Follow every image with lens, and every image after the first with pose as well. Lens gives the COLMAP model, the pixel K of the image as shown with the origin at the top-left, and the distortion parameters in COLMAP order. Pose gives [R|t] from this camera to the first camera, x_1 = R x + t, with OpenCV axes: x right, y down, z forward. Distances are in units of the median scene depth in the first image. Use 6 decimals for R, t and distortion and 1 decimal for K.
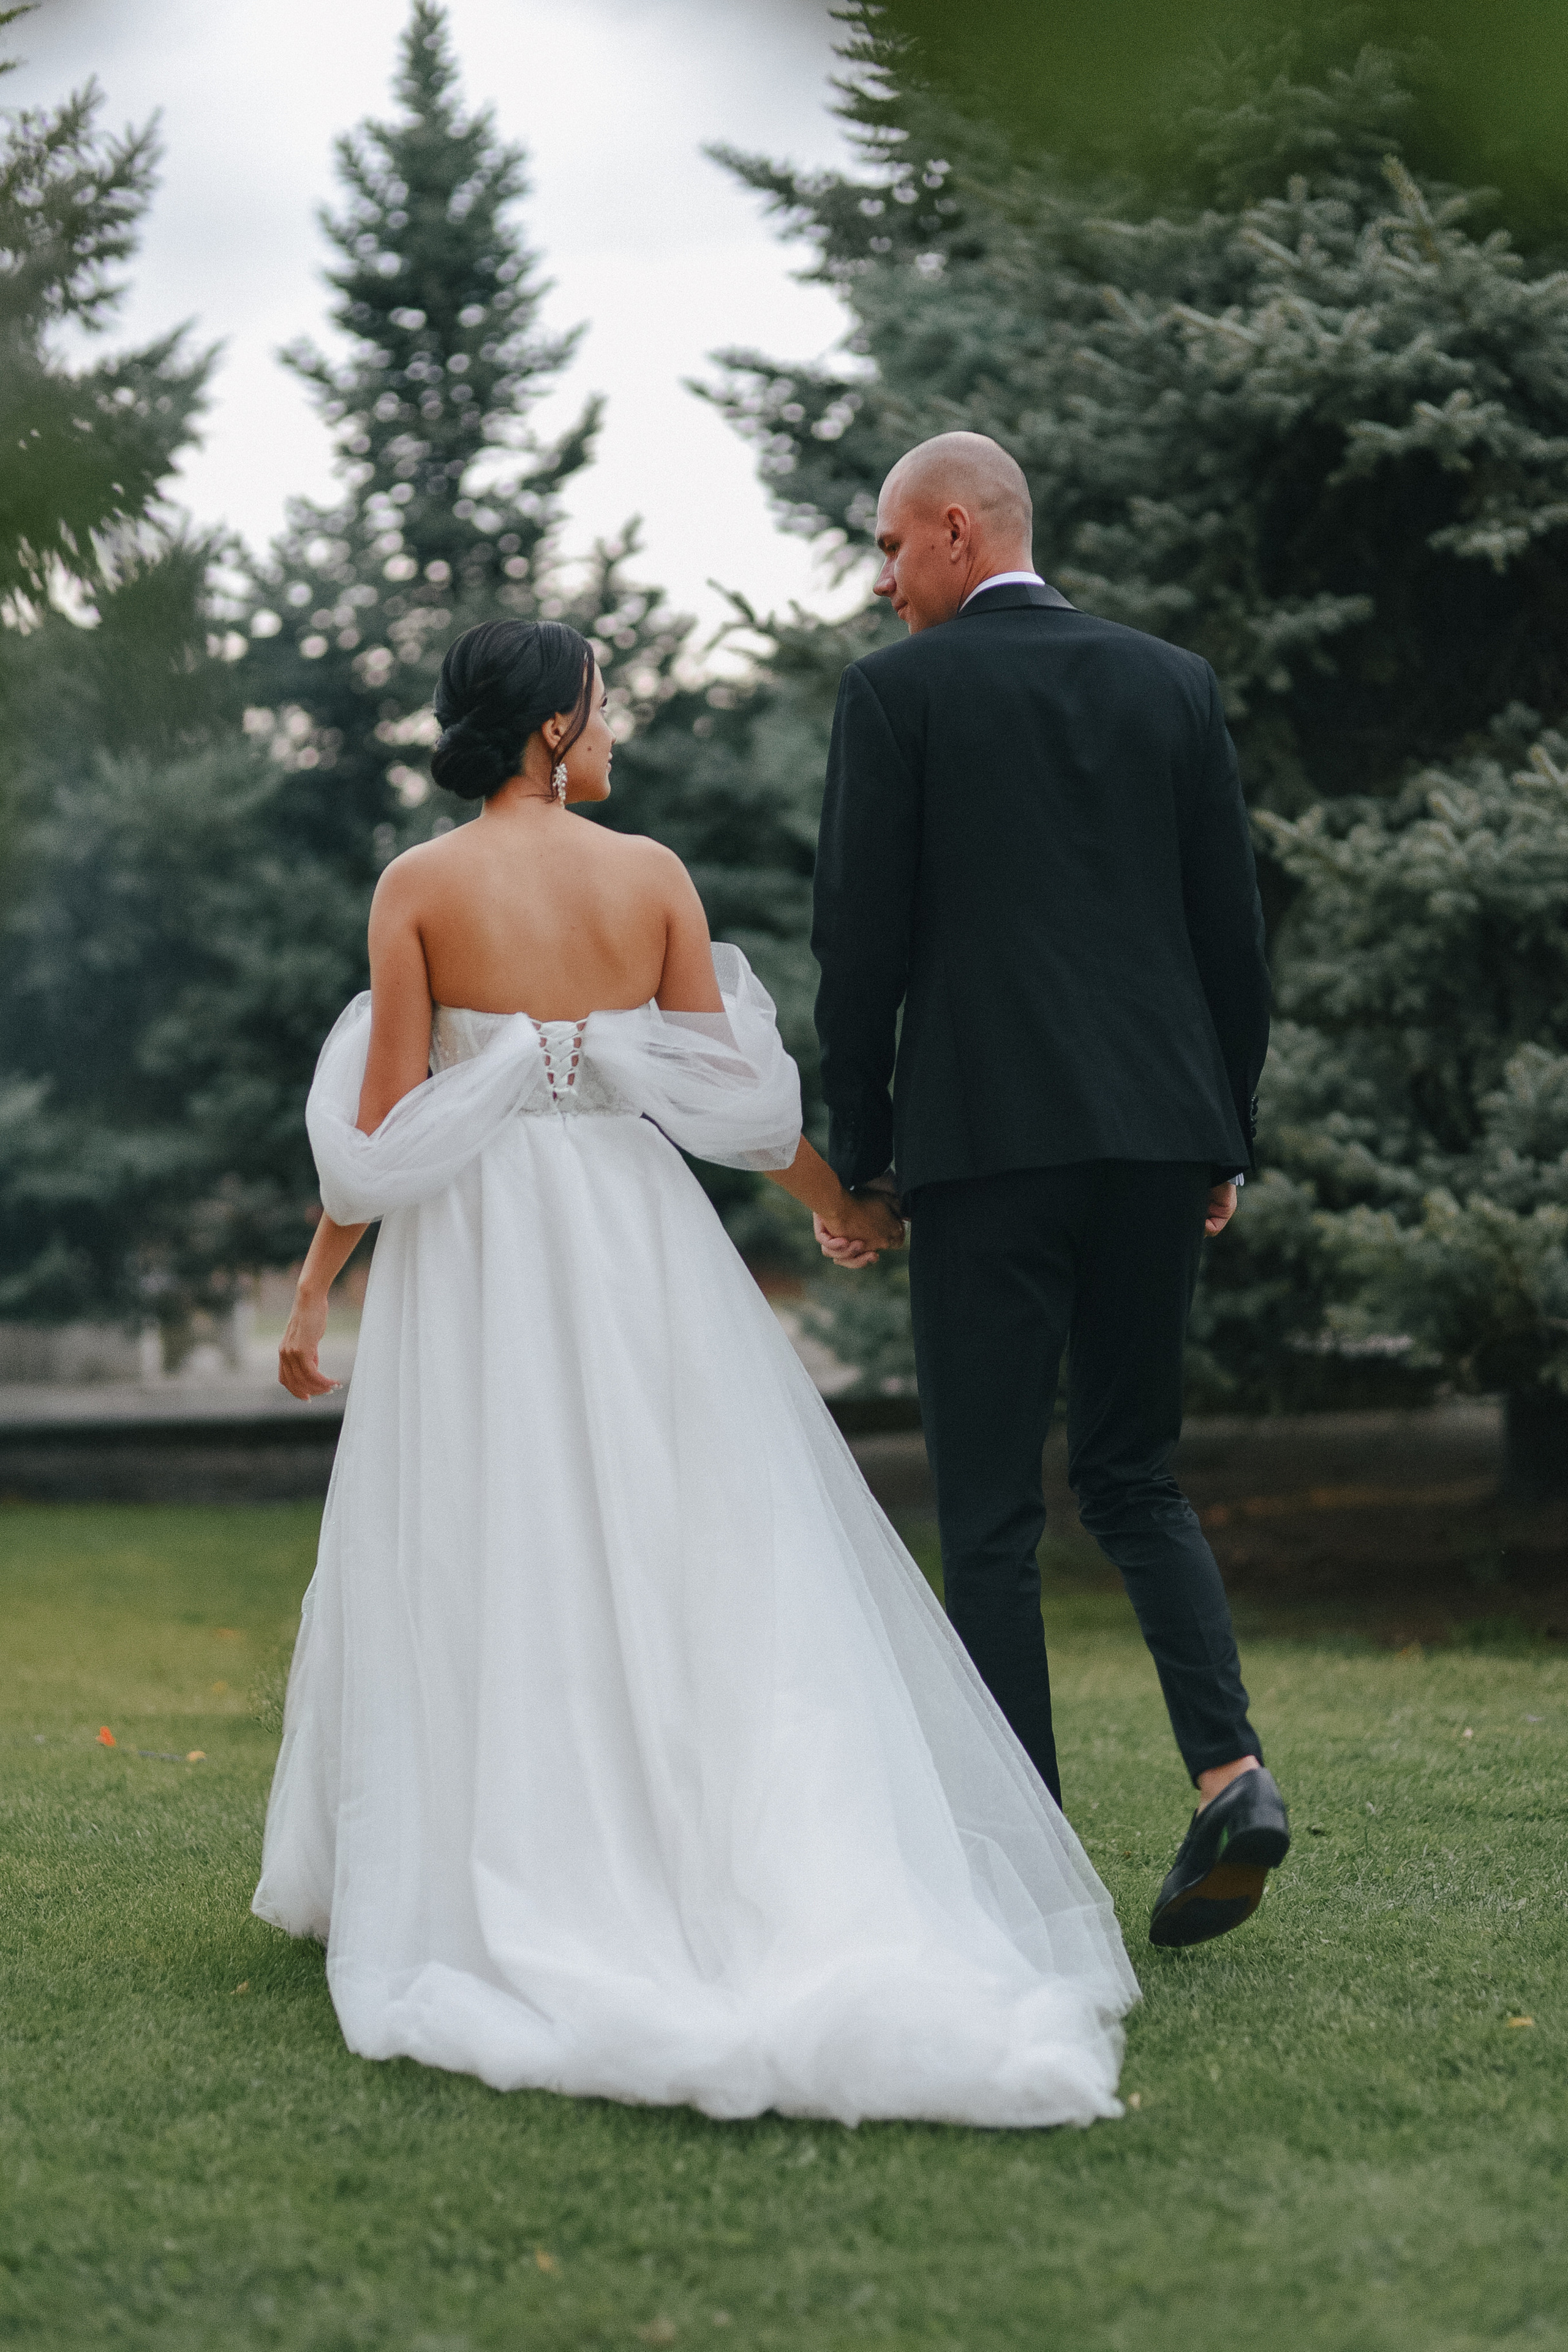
lens RADIAL K [[5705.2, 0, 737.9], [0, 5705.2, 1127.2], [0, 0, 1]] dist [-0.027388, 0.089473]
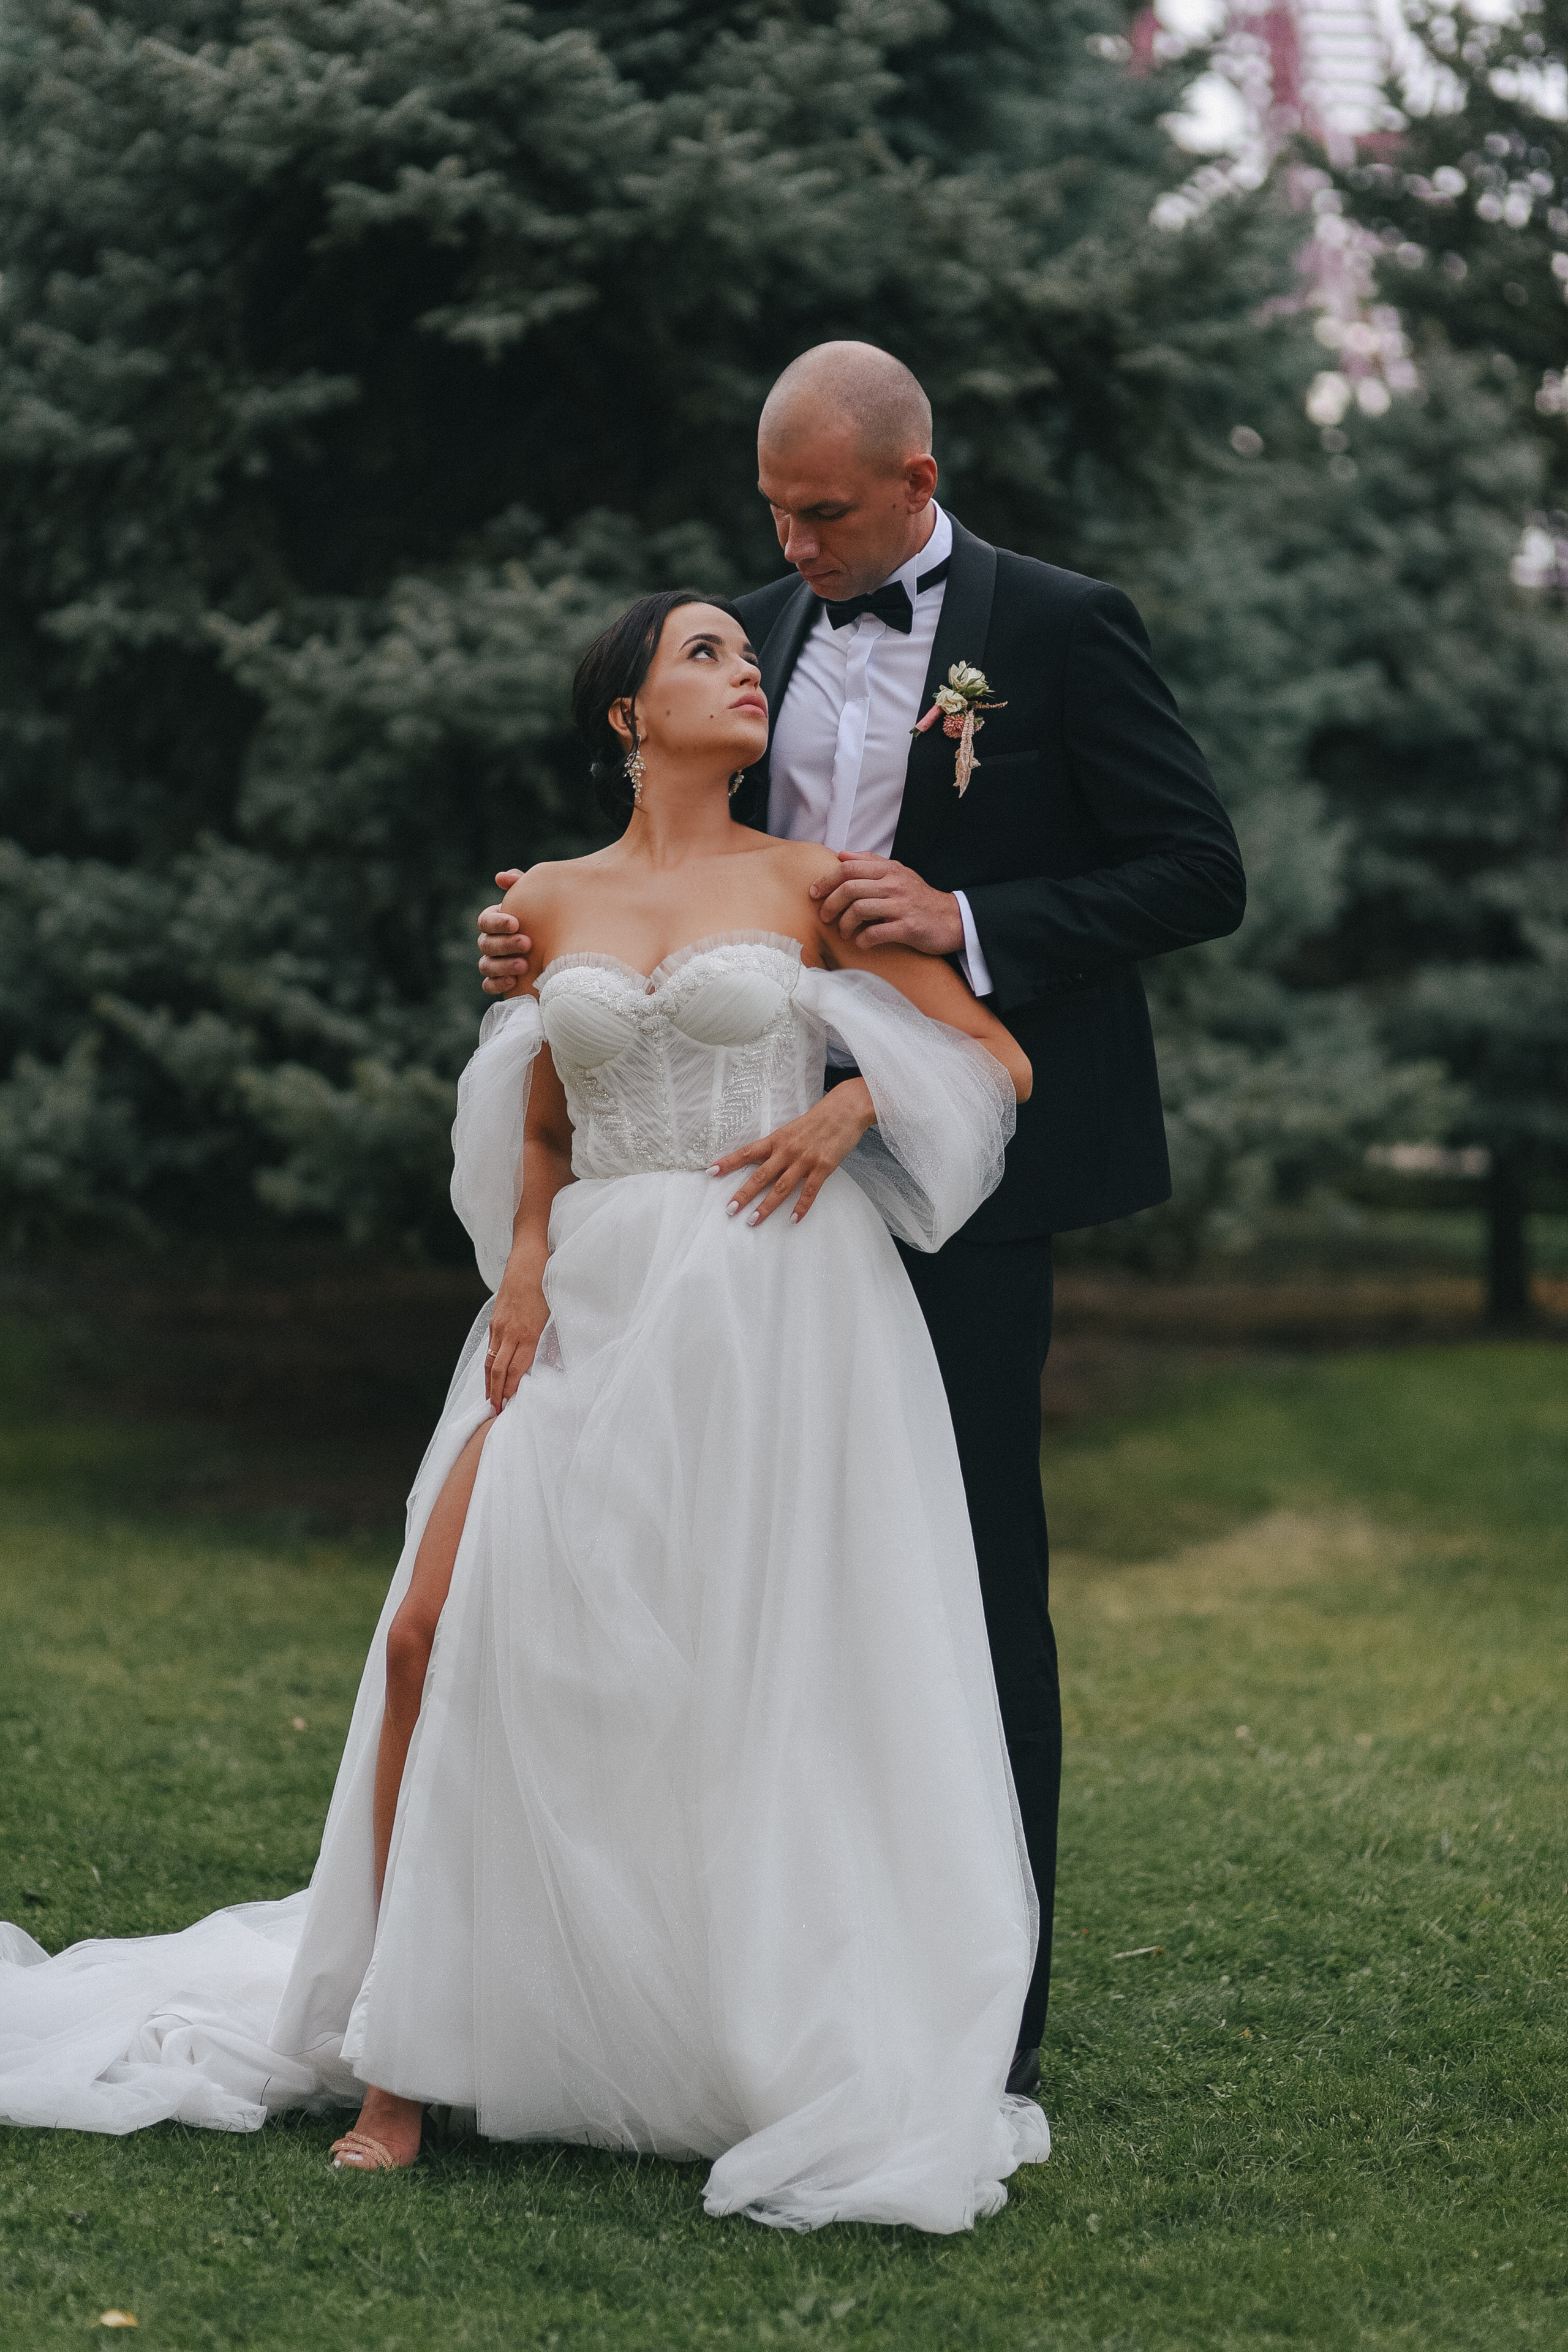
lens RADIAL K [[5473.3, 0, 714.4], [0, 5473.3, 1172.8], [0, 0, 1]] dist [-0.055390, 0.159741]
pose [[0.989817, 0.044266, 0.135284, 0.055162], [-0.052838, 0.996772, 0.060439, -0.023061], [-0.132172, -0.066972, 0.988962, 0.130718]]
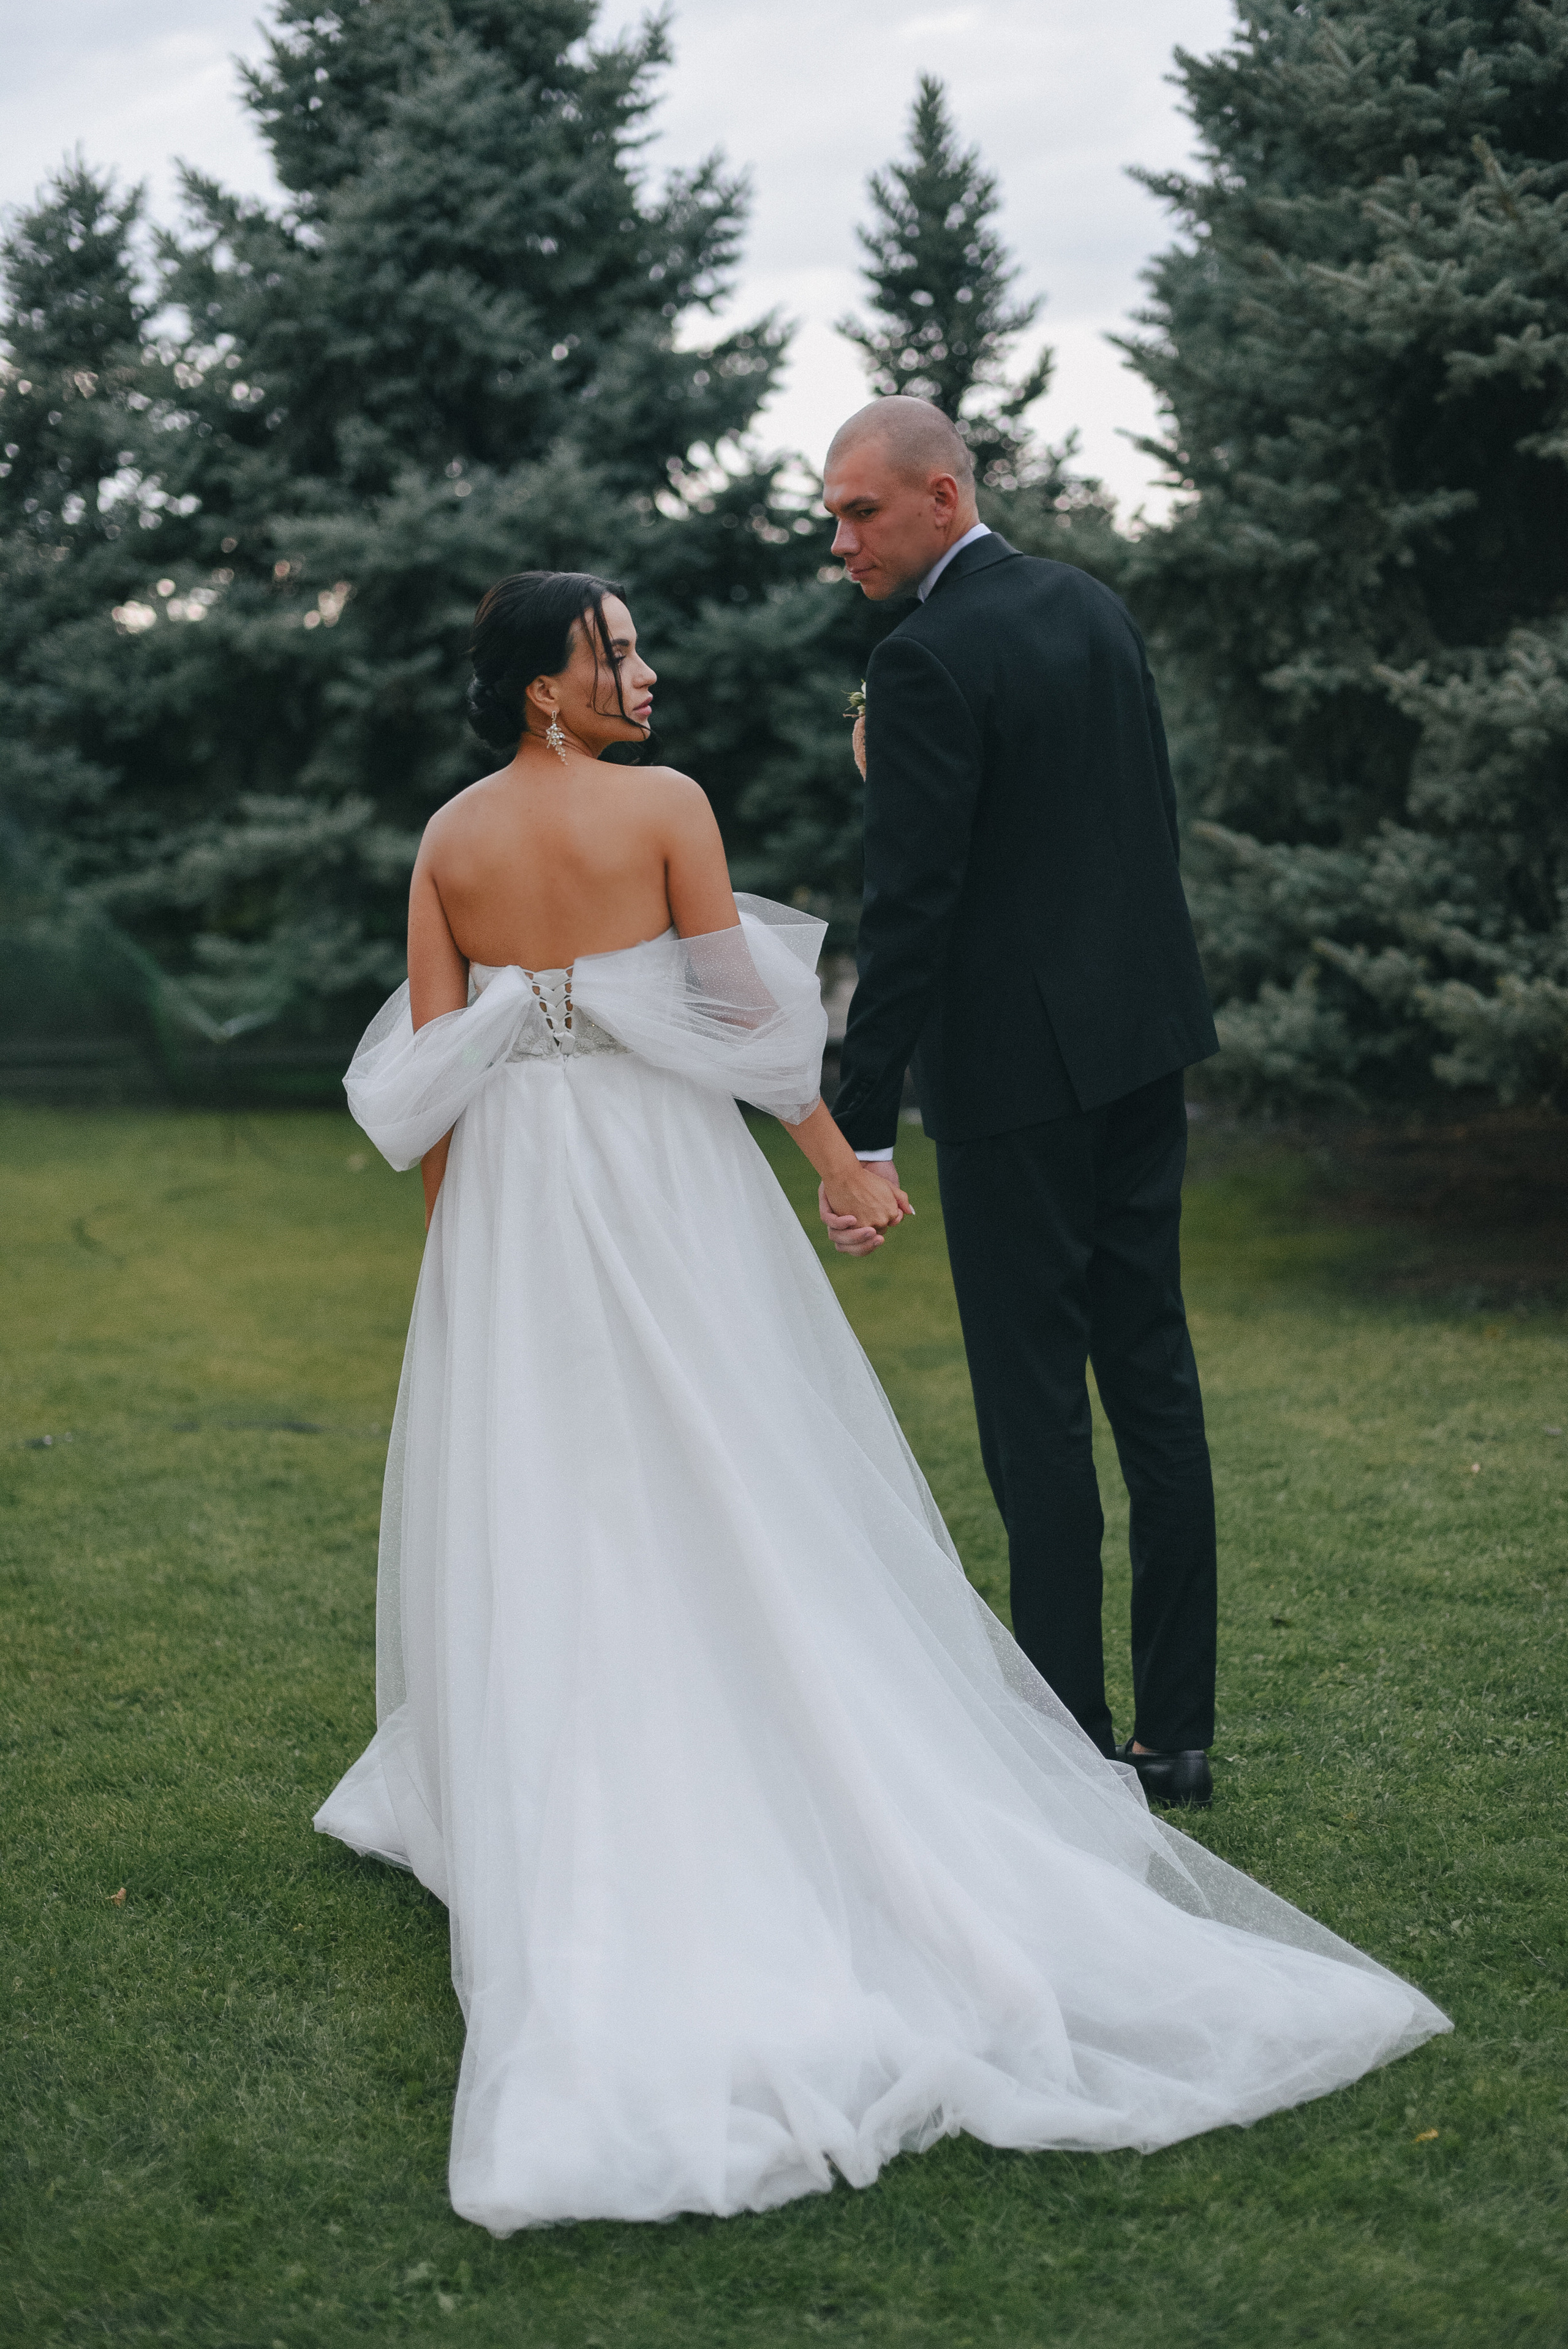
lens RADIAL K [[3513.3, 0, 784.0], [0, 3513.3, 1174.5], [0, 0, 1]] dist [-0.146549, 0.178257]
pose [[0.990760, -0.004582, -0.135549, 0.062424], [0.018670, 0.994522, 0.102843, -0.024102], [0.134336, -0.104423, 0.985419, 0.201455]]
